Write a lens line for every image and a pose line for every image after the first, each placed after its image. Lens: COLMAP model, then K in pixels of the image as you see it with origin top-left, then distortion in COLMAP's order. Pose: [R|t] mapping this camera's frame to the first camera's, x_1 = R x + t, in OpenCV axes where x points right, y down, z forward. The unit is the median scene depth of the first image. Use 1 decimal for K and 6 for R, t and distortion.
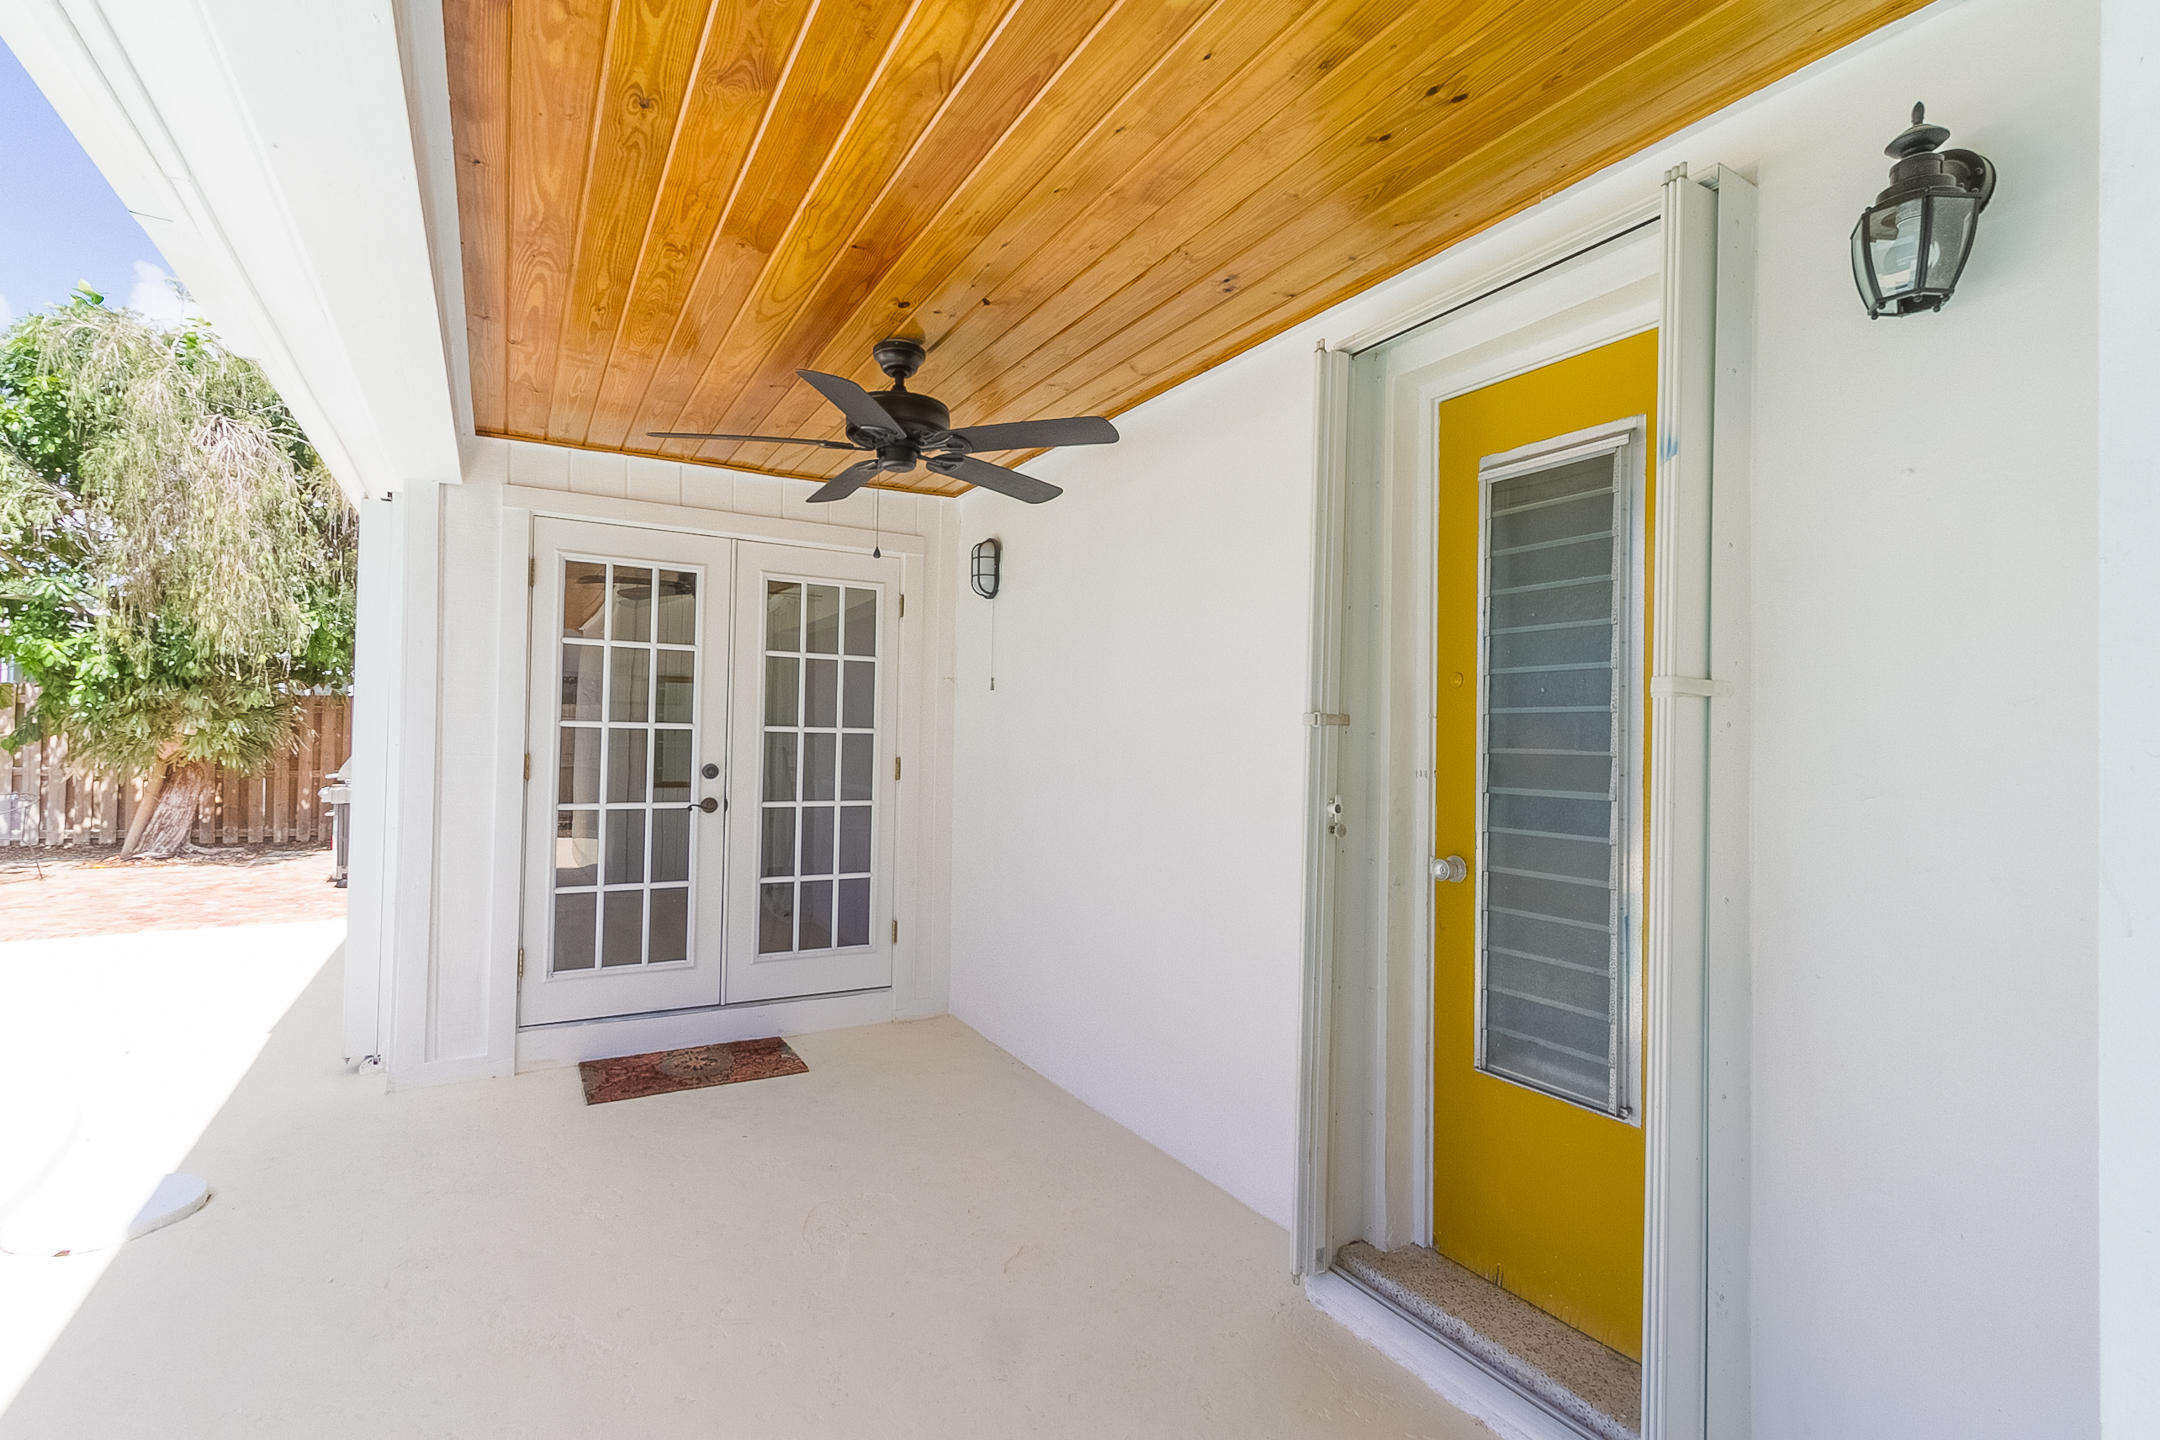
lens RADIAL K [[986.4, 0, 1075.4], [0, 986.4, 720.5], [0, 0, 1]] dist [0.000370, -0.000270]
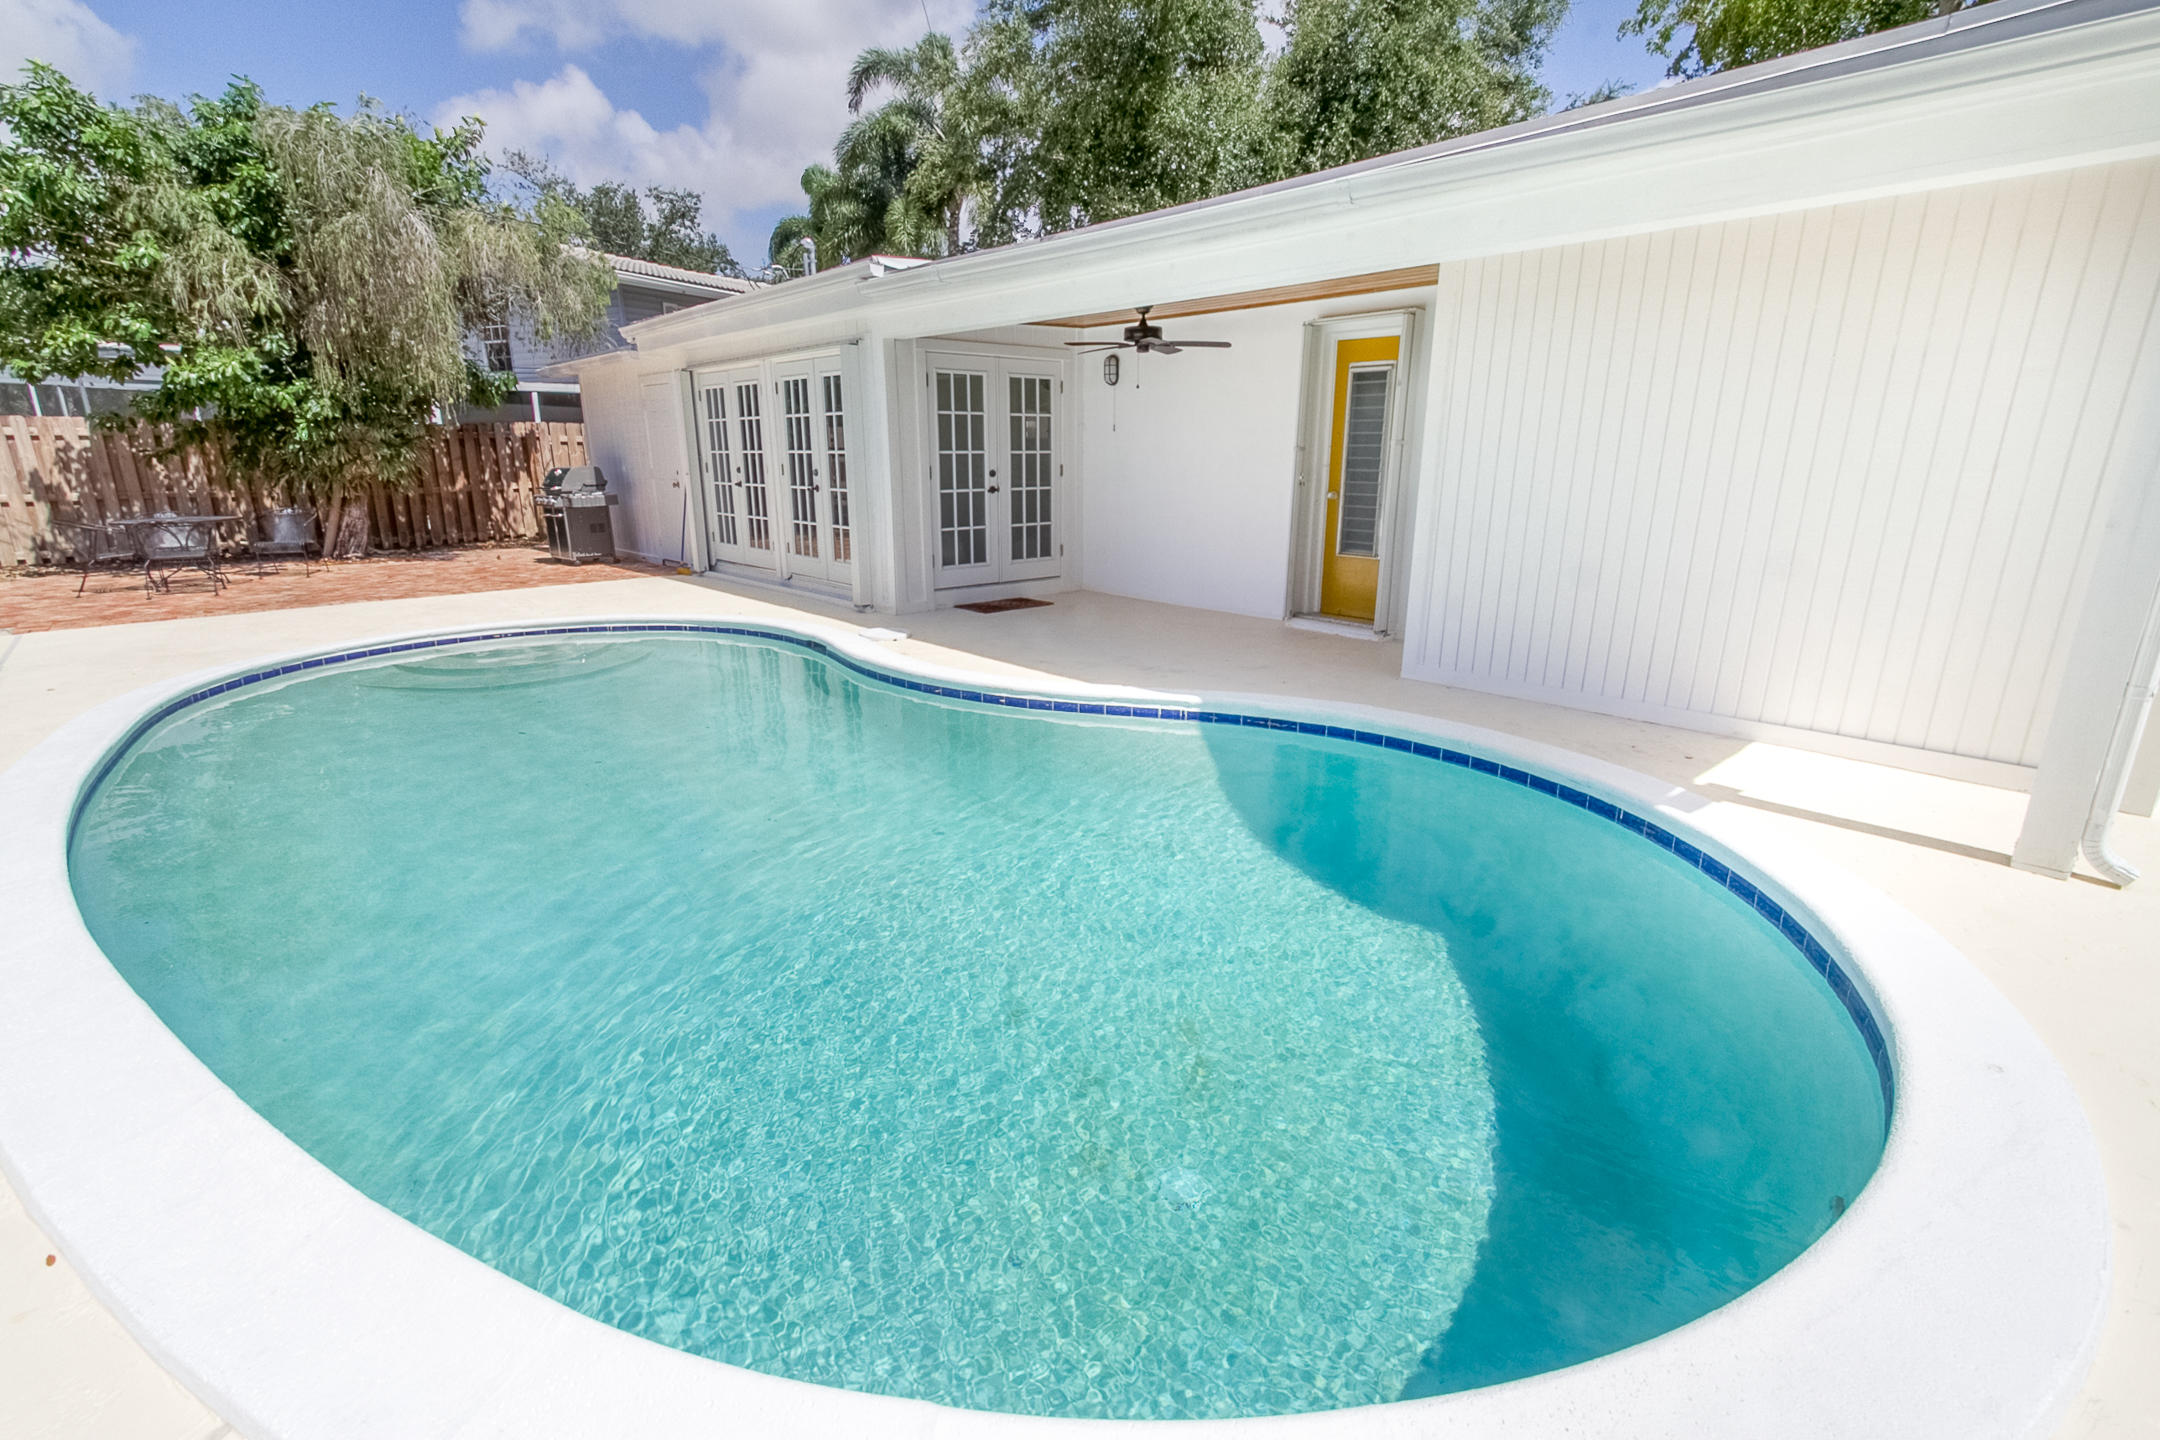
lens RADIAL K [[986.4, 0, 1080.0], [0, 986.4, 709.6], [0, 0, 1]] dist [0.000370, -0.000270]
pose [[0.979308, -0.070093, 0.189849, -0.626699], [0.014201, 0.959594, 0.281031, -0.055412], [-0.201877, -0.272520, 0.940733, -1.184648]]
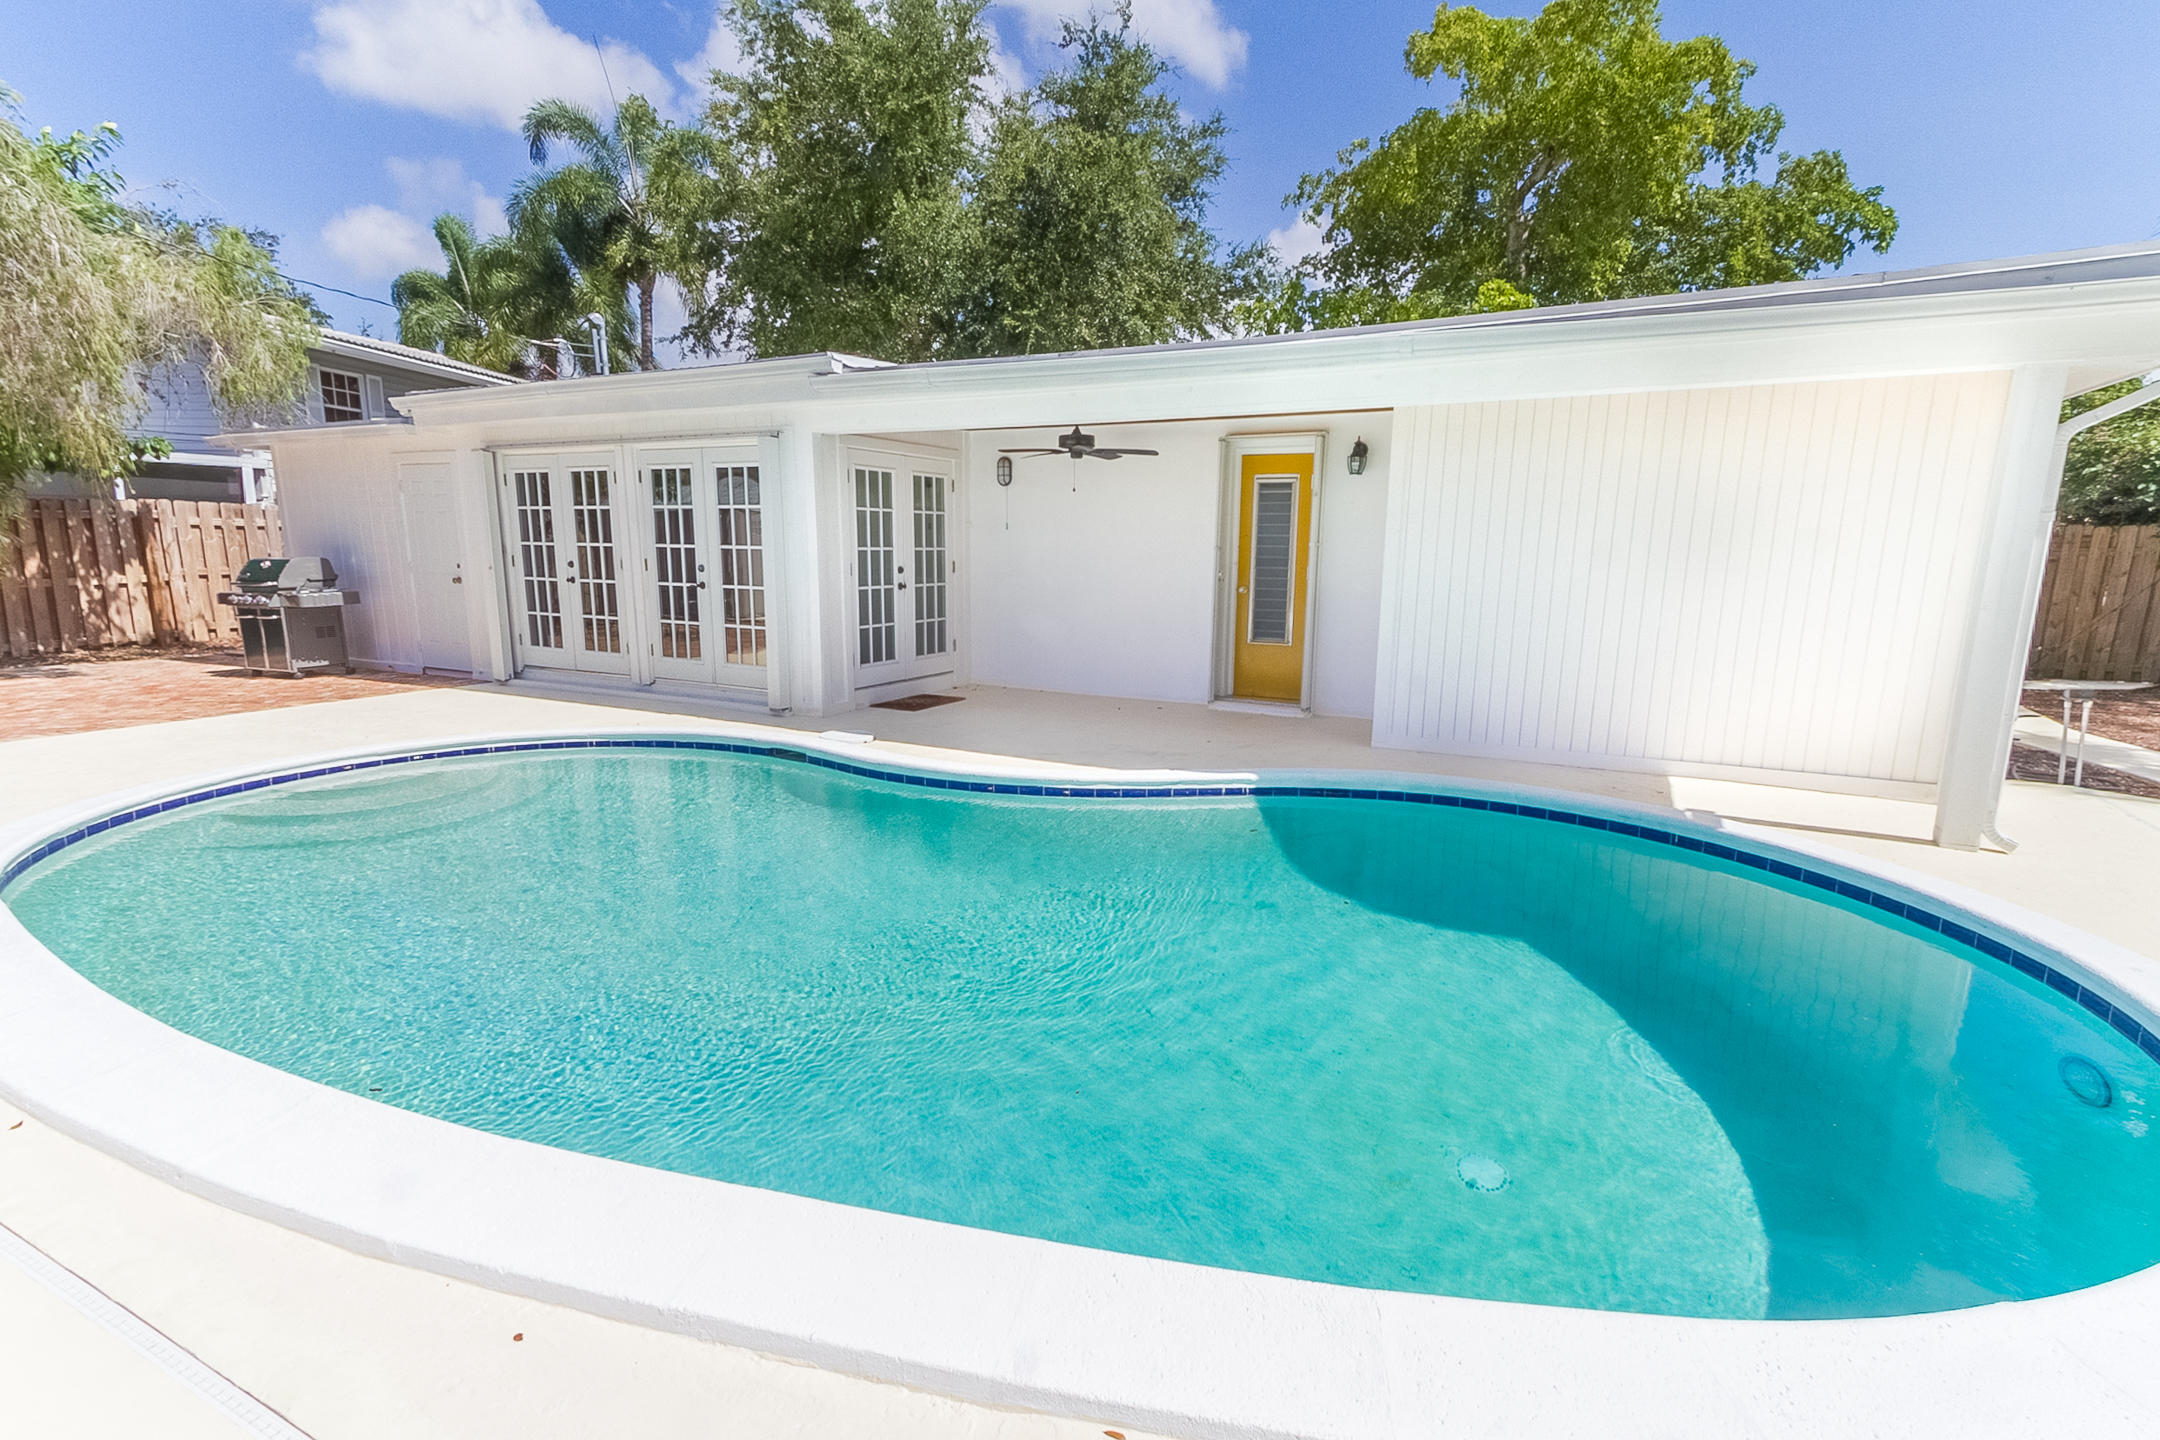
lens RADIAL K [[986.4, 0, 1099.1], [0, 986.4, 732.1], [0, 0, 1]] dist [0.000370, -0.000270]
pose [[0.843912, -0.111298, 0.524810, -1.159382], [-0.007696, 0.975632, 0.219279, -0.075441], [-0.536427, -0.189091, 0.822491, -1.028881]]
